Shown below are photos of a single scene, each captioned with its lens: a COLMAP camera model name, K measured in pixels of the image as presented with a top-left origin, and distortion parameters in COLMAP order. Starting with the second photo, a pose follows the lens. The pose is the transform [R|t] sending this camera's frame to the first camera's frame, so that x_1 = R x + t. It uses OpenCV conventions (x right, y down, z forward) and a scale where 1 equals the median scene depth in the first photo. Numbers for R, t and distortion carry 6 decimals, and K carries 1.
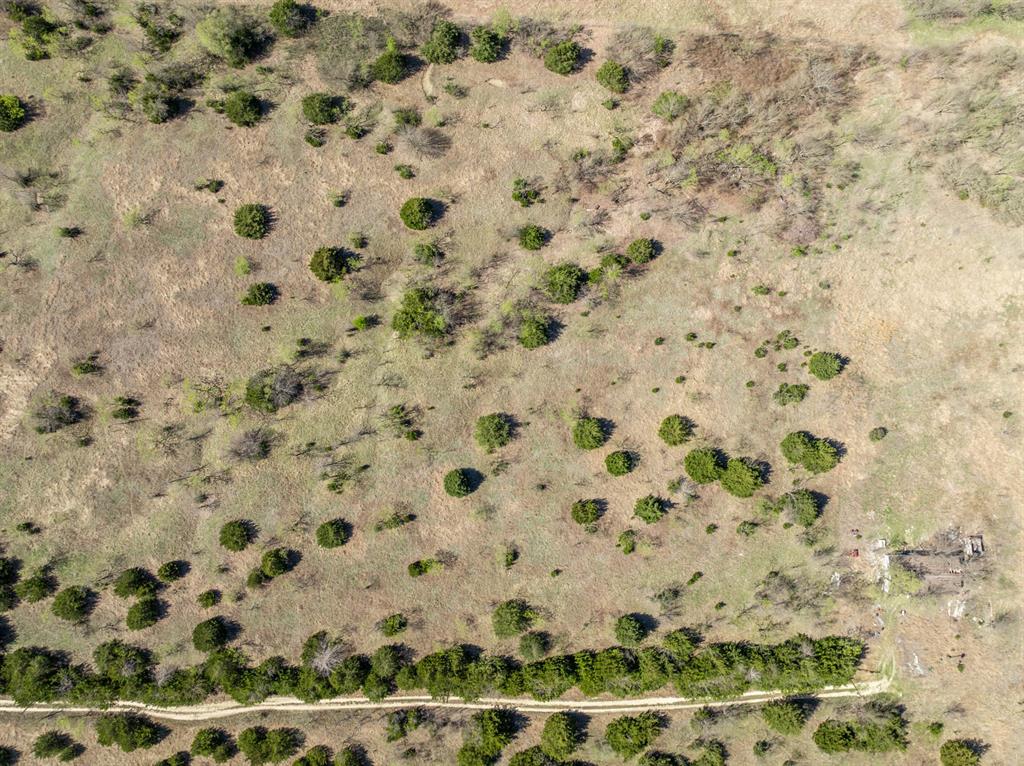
lens RADIAL K [[719.8, 0, 513.0], [0, 719.8, 379.1], [0, 0, 1]] dist [-0.033512, 0.021609]
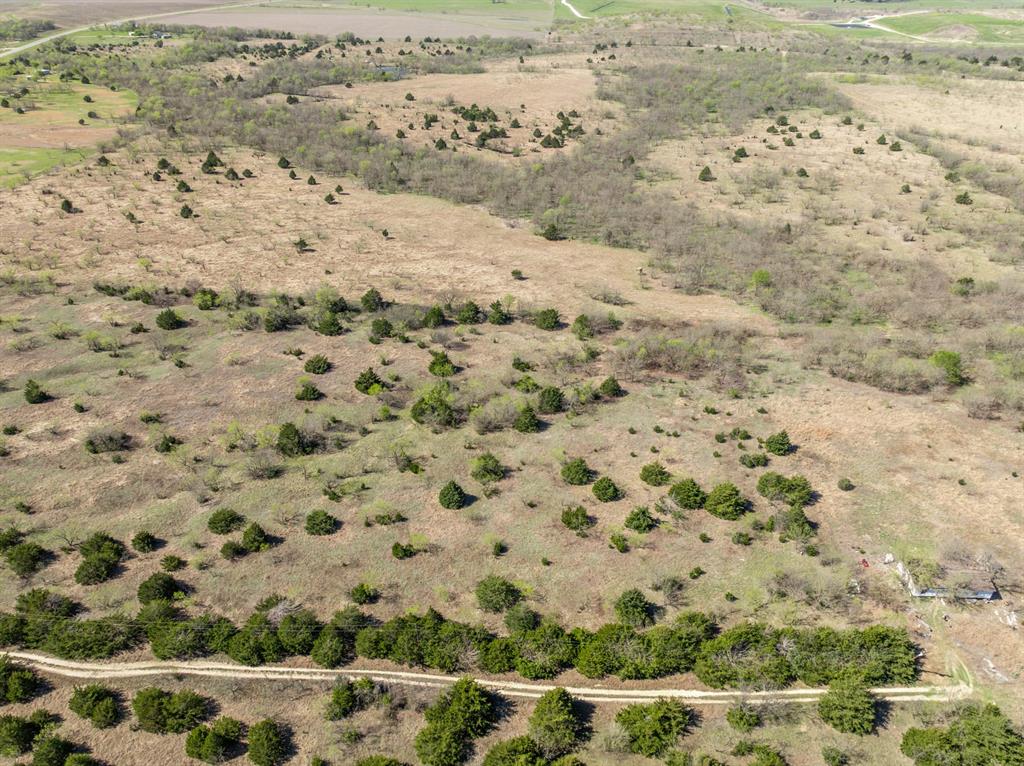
lens RADIAL K [[719.8, 0, 513.0], [0, 719.8, 379.1], [0, 0, 1]] dist [-0.033512, 0.021609]
pose [[0.999605, 0.017878, -0.021665, 0.031053], [-0.027918, 0.547304, -0.836468, 0.919308], [-0.003097, 0.836743, 0.547587, 0.282314]]
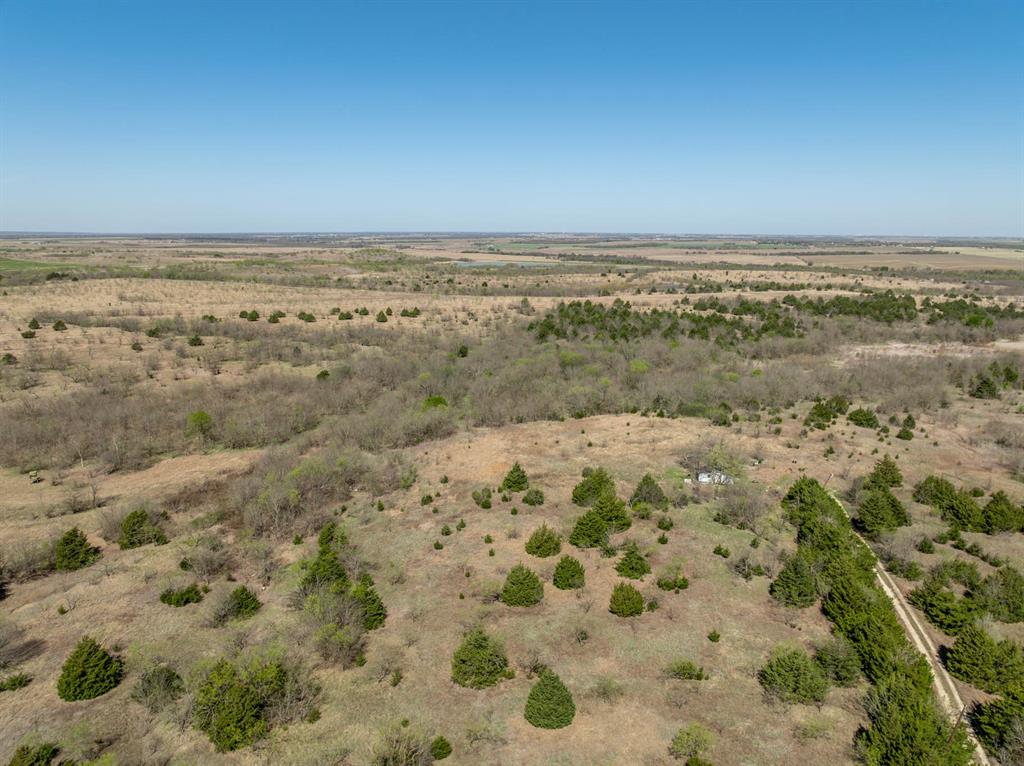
lens RADIAL K [[719.8, 0, 513.0], [0, 719.8, 379.1], [0, 0, 1]] dist [-0.033512, 0.021609]
pose [[0.259655, -0.202597, 0.944211, -0.553668], [0.965062, 0.090012, -0.246076, 0.231051], [-0.035136, 0.975117, 0.218891, 0.628843]]
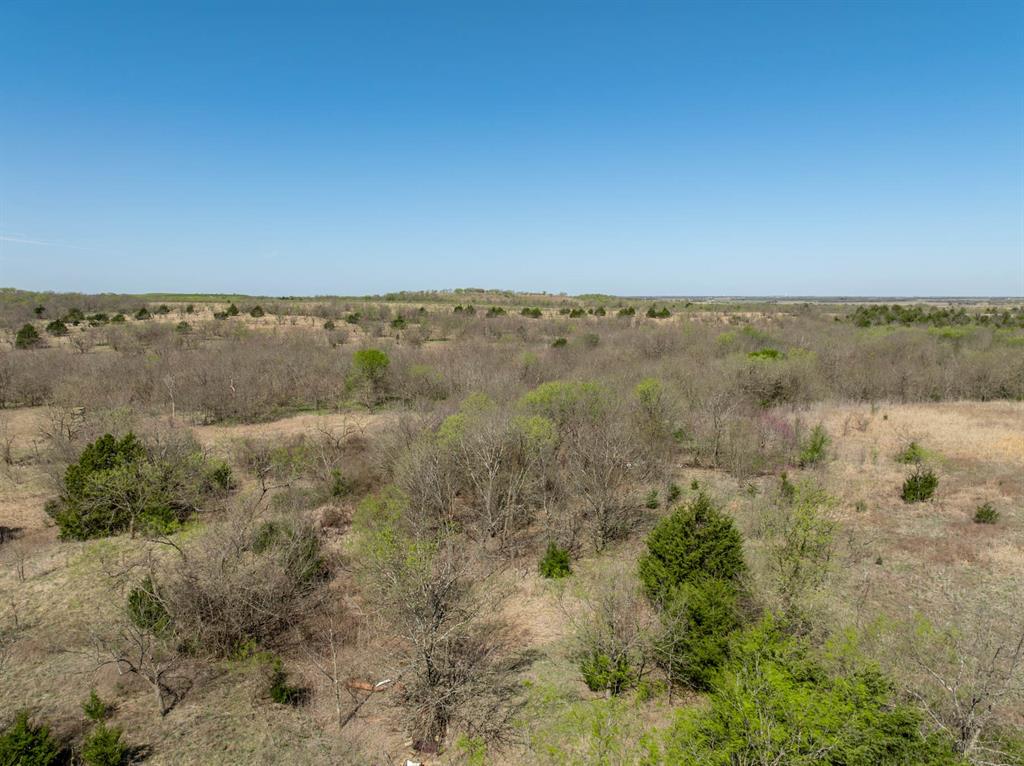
lens RADIAL K [[719.8, 0, 513.0], [0, 719.8, 379.1], [0, 0, 1]] dist [-0.033512, 0.021609]
pose [[0.524275, -0.107097, 0.844787, -0.031452], [0.851298, 0.090017, -0.516904, -0.120376], [-0.020686, 0.990165, 0.138365, 0.933550]]
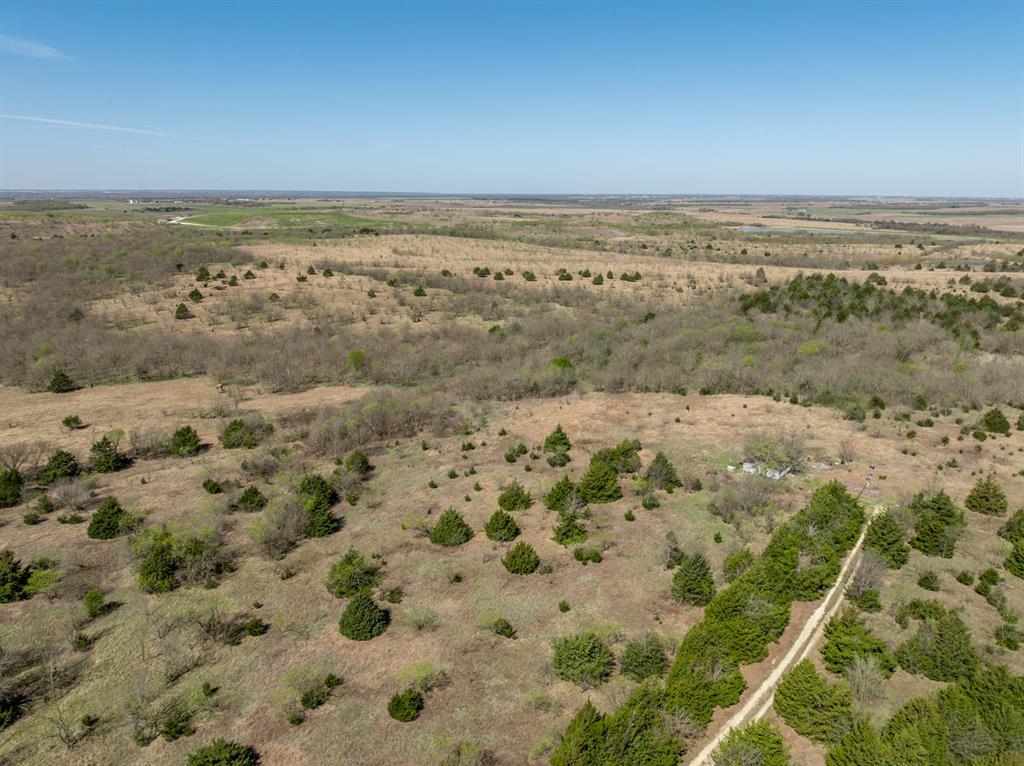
lens RADIAL K [[719.8, 0, 513.0], [0, 719.8, 379.1], [0, 0, 1]] dist [-0.033512, 0.021609]
pose [[0.635928, -0.200329, 0.745294, -0.419440], [0.771286, 0.198401, -0.604777, 0.588772], [-0.026713, 0.959430, 0.280680, 0.608442]]
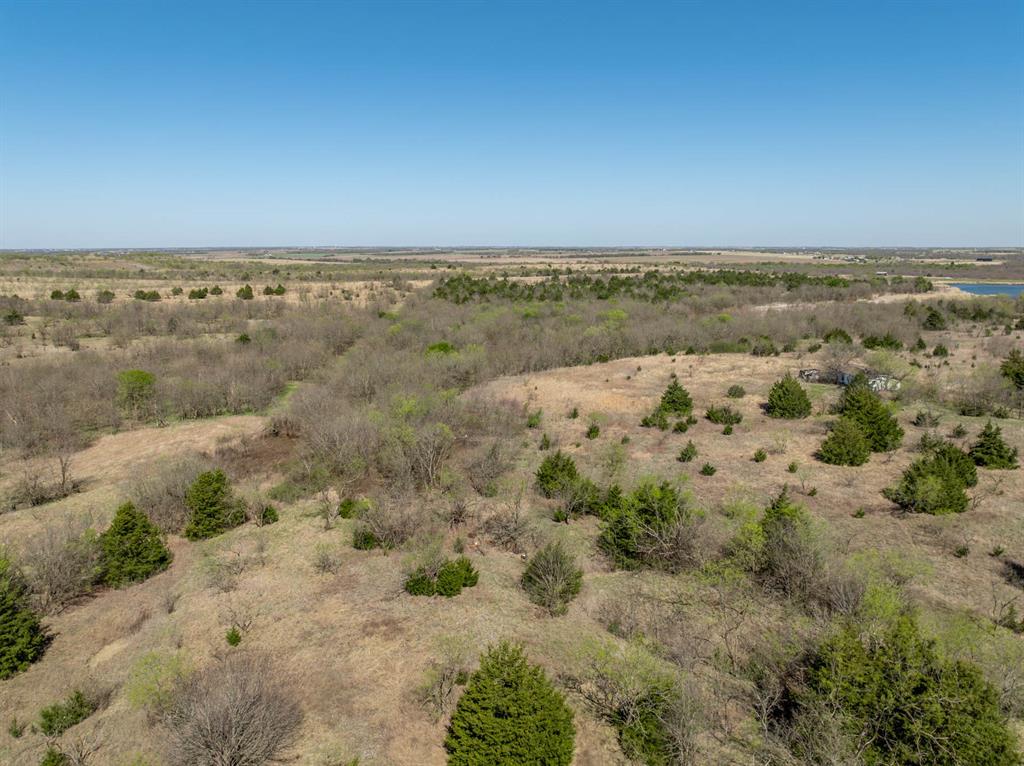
lens RADIAL K [[731.3, 0, 512.0], [0, 731.3, 383.0], [0, 0, 1]] dist [-0.026561, -0.002361]
pose [[-0.045549, -0.192796, 0.980181, -0.368026], [0.998502, 0.021001, 0.050532, -0.249631], [-0.030327, 0.981014, 0.191550, 0.838153]]
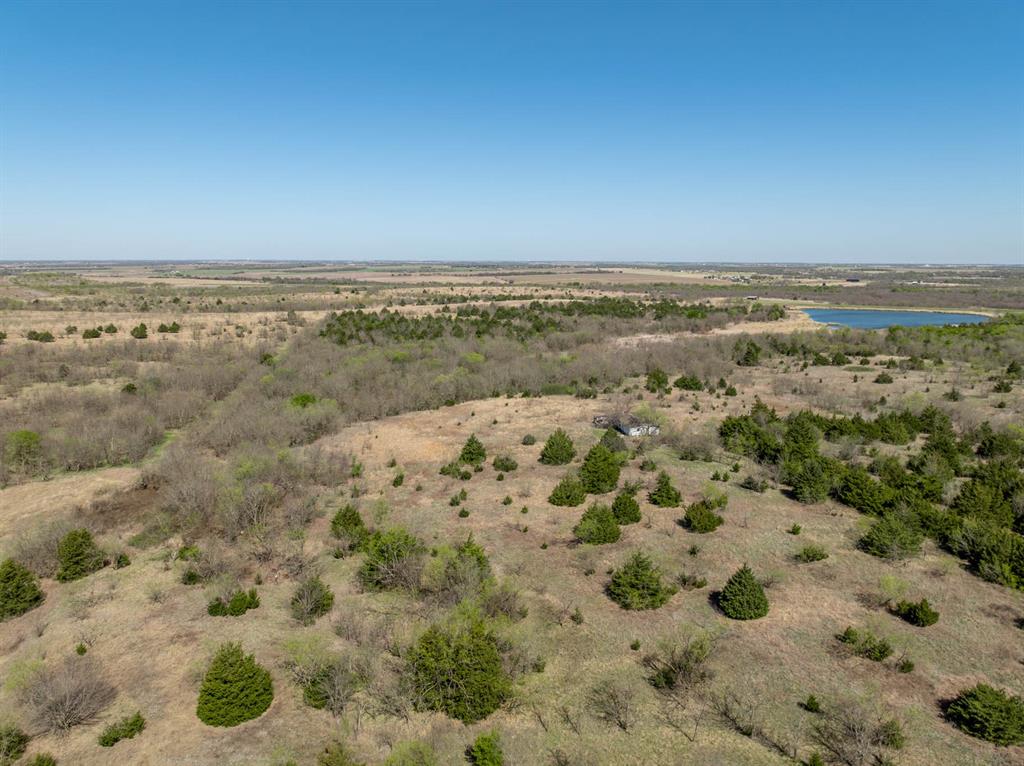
lens RADIAL K [[719.8, 0, 513.0], [0, 719.8, 379.1], [0, 0, 1]] dist [-0.033512, 0.021609]
pose [[-0.160121, -0.171094, 0.972156, -0.575099], [0.986391, 0.009514, 0.164140, -0.134583], [-0.037332, 0.985209, 0.167243, 0.730219]]
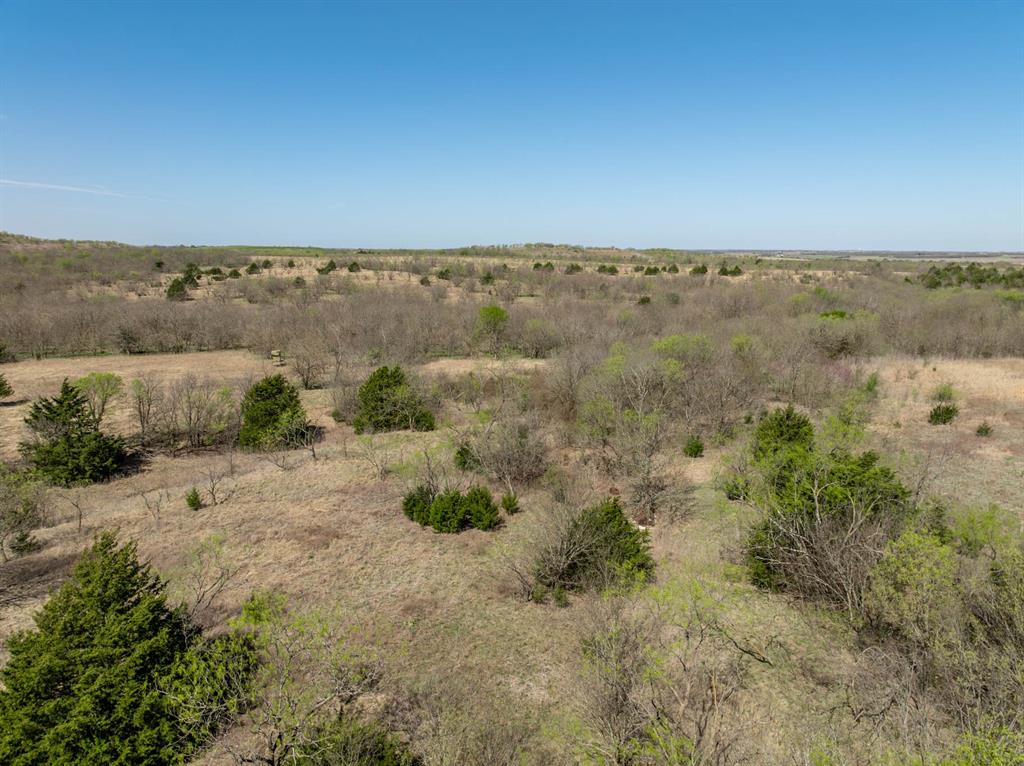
lens RADIAL K [[719.8, 0, 513.0], [0, 719.8, 379.1], [0, 0, 1]] dist [-0.033512, 0.021609]
pose [[0.593854, -0.150877, 0.790300, -0.193785], [0.804236, 0.139752, -0.577646, -0.085341], [-0.023292, 0.978624, 0.204333, 0.913372]]
